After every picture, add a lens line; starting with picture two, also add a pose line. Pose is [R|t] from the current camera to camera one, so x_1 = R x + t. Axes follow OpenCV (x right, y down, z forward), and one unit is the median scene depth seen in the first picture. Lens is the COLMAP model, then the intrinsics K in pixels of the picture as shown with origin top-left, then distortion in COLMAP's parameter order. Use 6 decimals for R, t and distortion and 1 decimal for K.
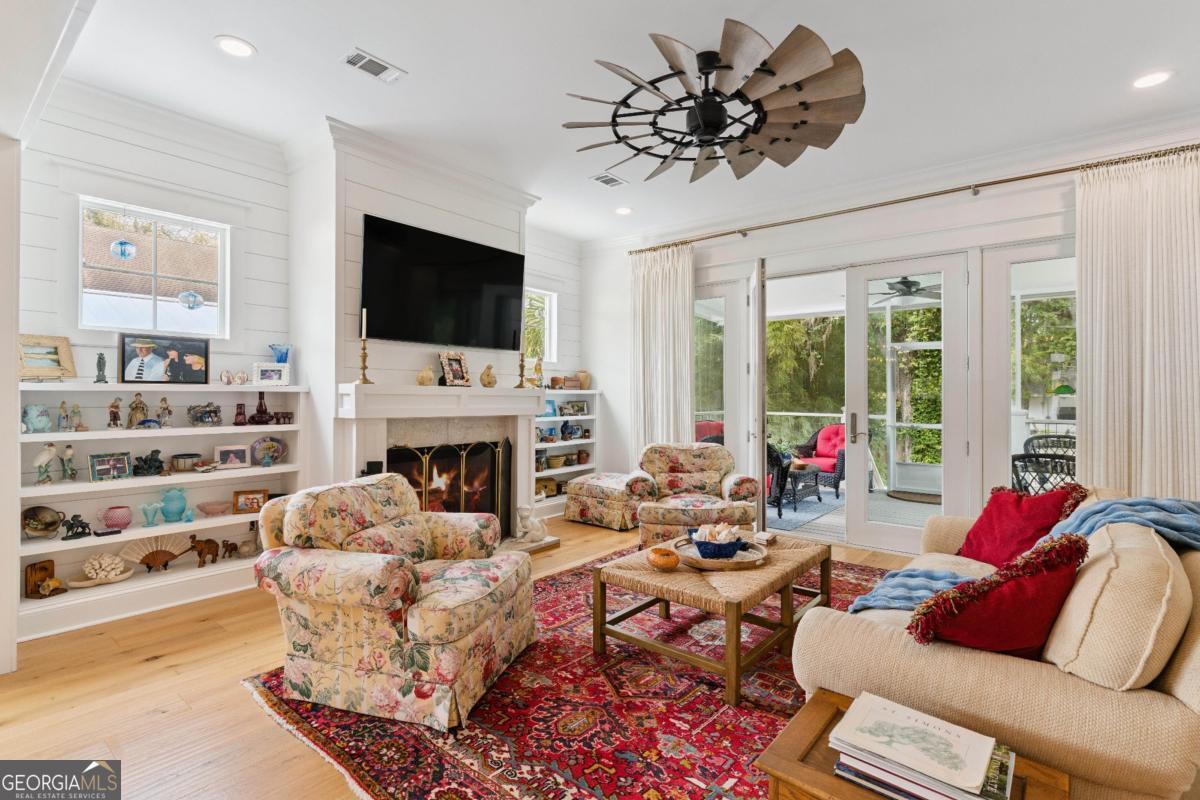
lens RADIAL K [[576.4, 0, 600.3], [0, 576.4, 389.2], [0, 0, 1]] dist [0.005515, -0.000050]
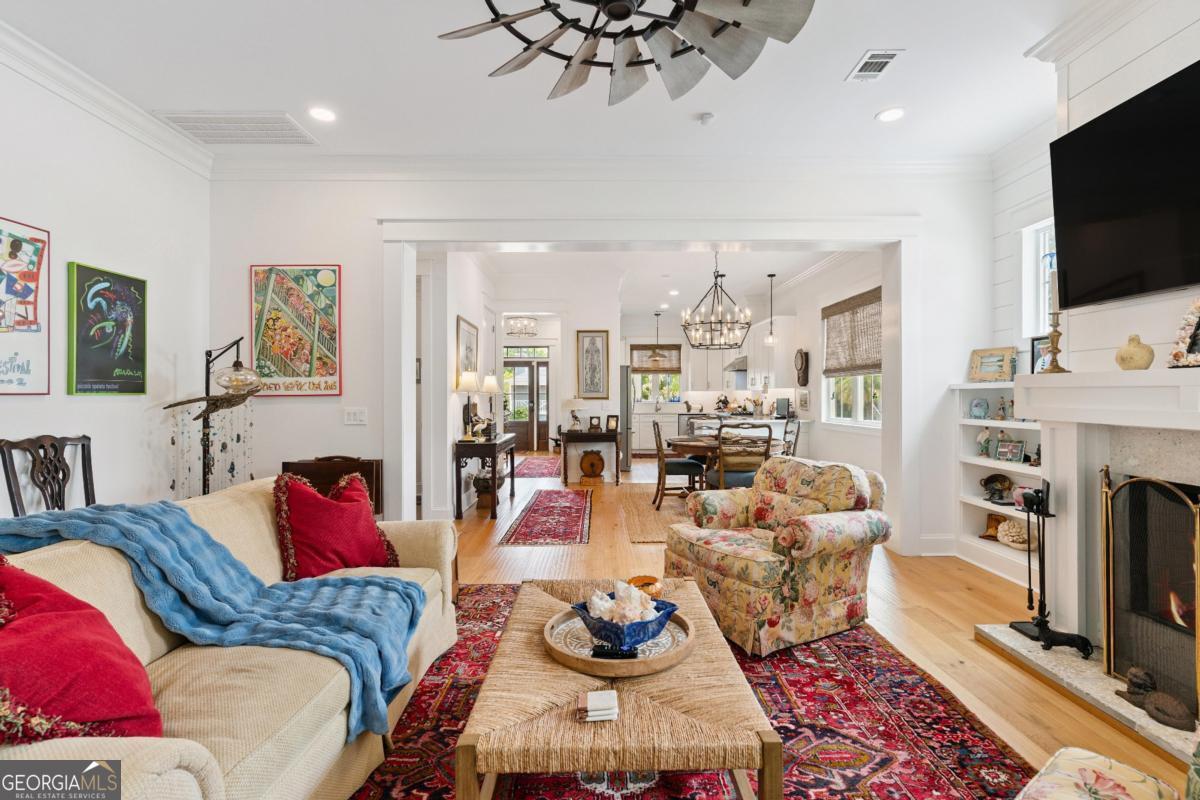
lens RADIAL K [[576.4, 0, 601.7], [0, 576.4, 400.9], [0, 0, 1]] dist [0.005515, -0.000050]
pose [[-0.769674, 0.001913, -0.638435, 0.594413], [0.005904, 0.999974, -0.004121, 0.029806], [0.638410, -0.006941, -0.769665, 1.409117]]
